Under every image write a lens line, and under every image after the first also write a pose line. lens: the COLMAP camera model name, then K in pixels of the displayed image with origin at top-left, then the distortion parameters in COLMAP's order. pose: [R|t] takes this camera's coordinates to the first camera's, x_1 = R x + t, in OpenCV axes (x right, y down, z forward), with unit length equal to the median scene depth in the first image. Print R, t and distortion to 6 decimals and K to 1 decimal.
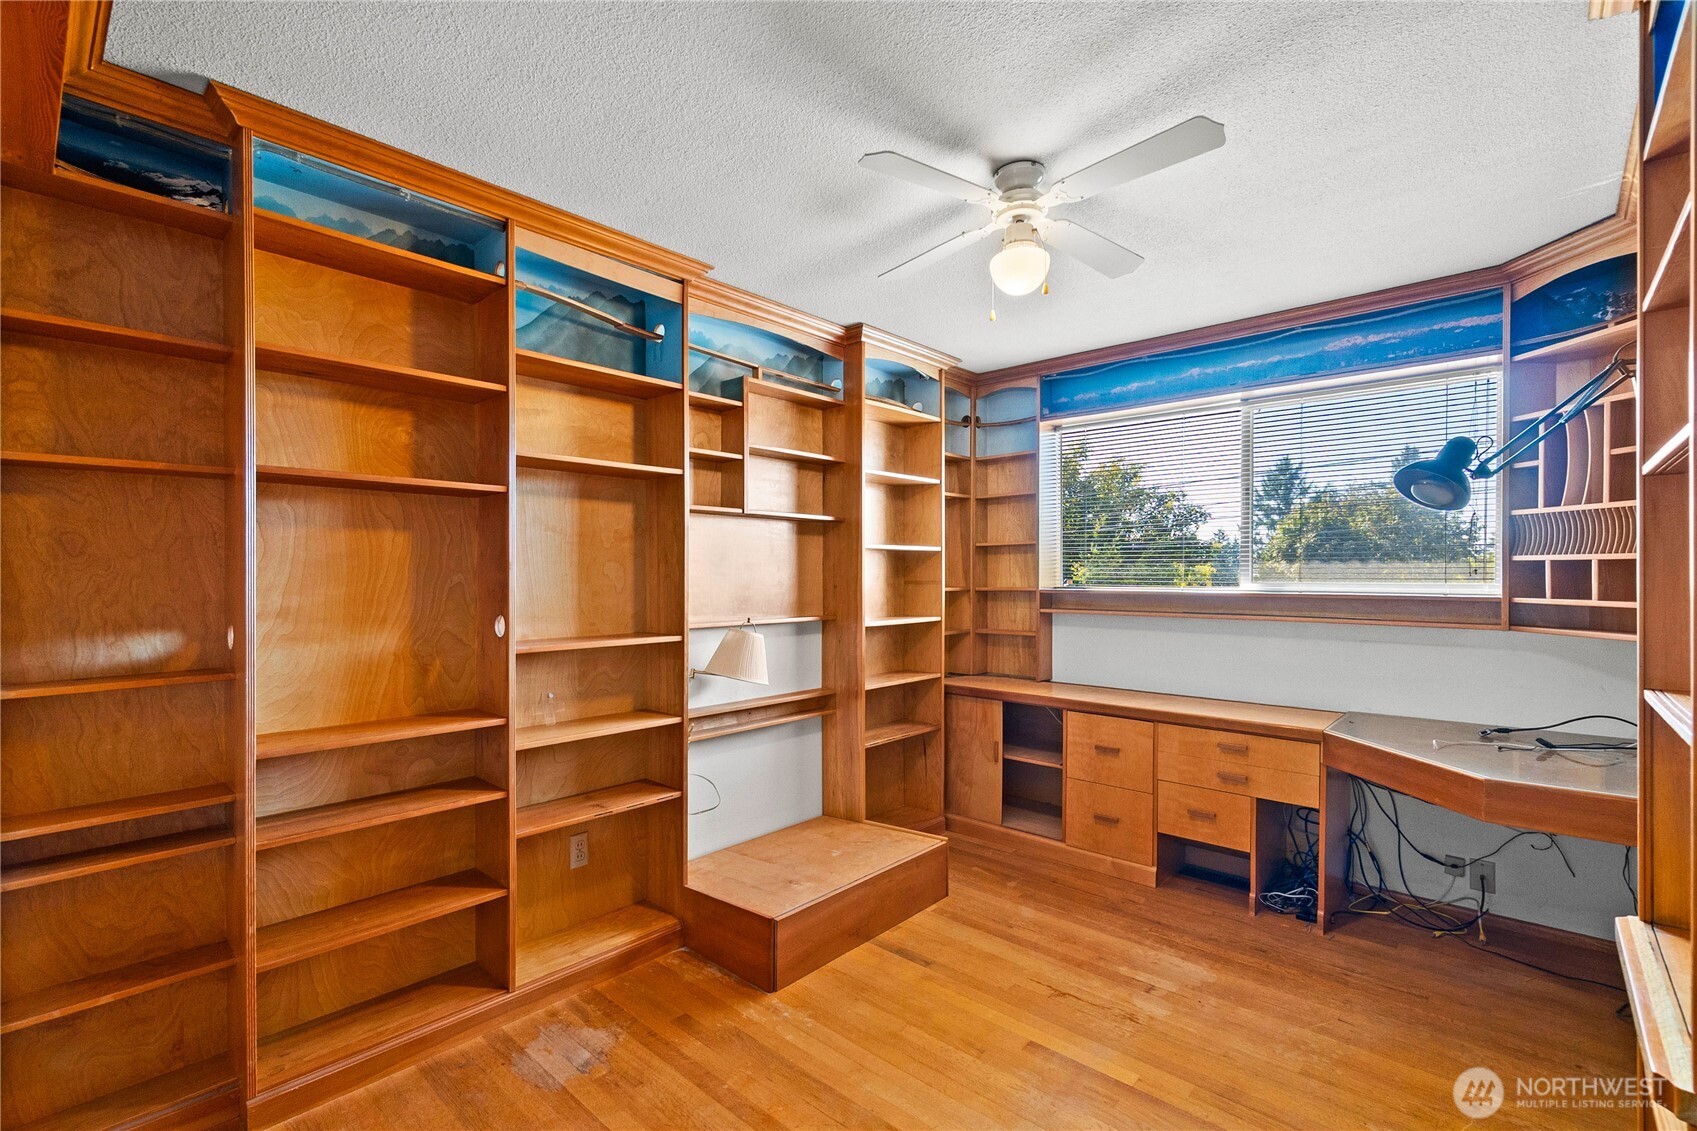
lens RADIAL K [[750.1, 0, 809.2], [0, 750.1, 575.8], [0, 0, 1]] dist [-0.011623, -0.000077]
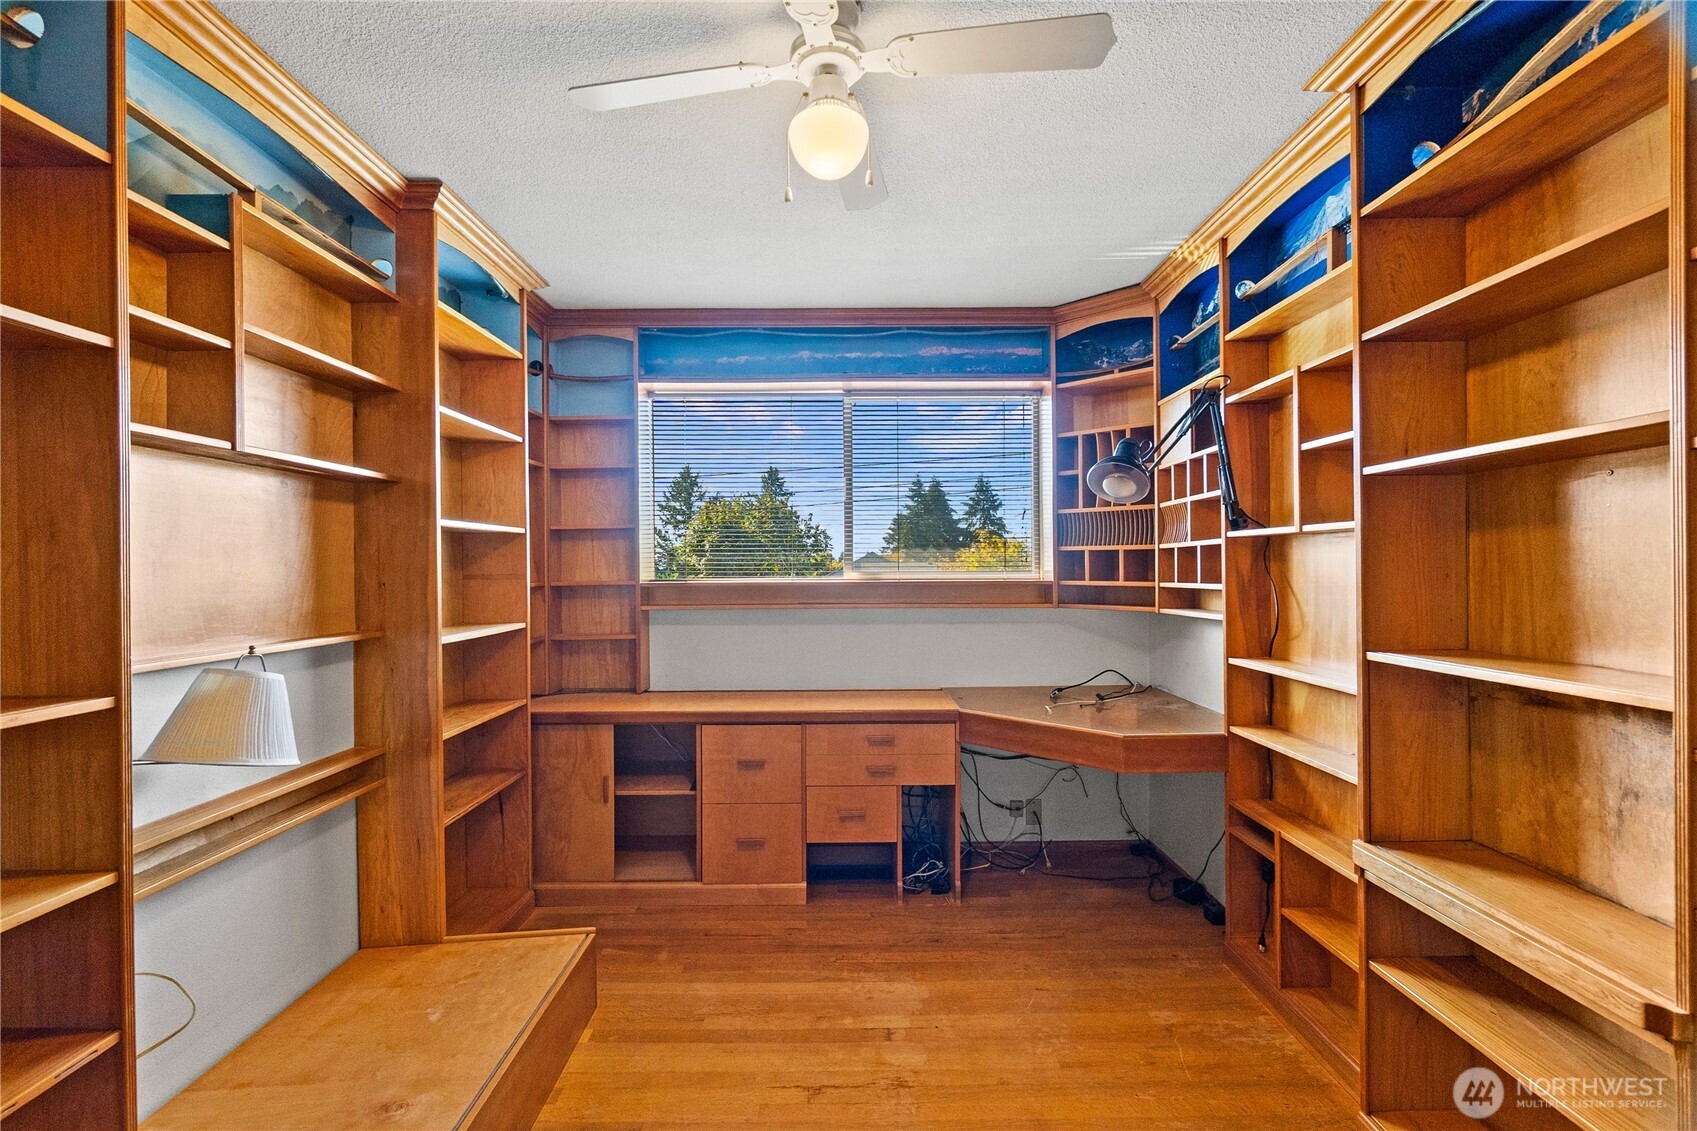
lens RADIAL K [[750.1, 0, 848.7], [0, 750.1, 568.2], [0, 0, 1]] dist [-0.011623, -0.000077]
pose [[0.713438, -0.006699, 0.700686, -0.137327], [0.008128, 0.999966, 0.001284, 0.003422], [-0.700671, 0.004780, 0.713468, 0.295813]]
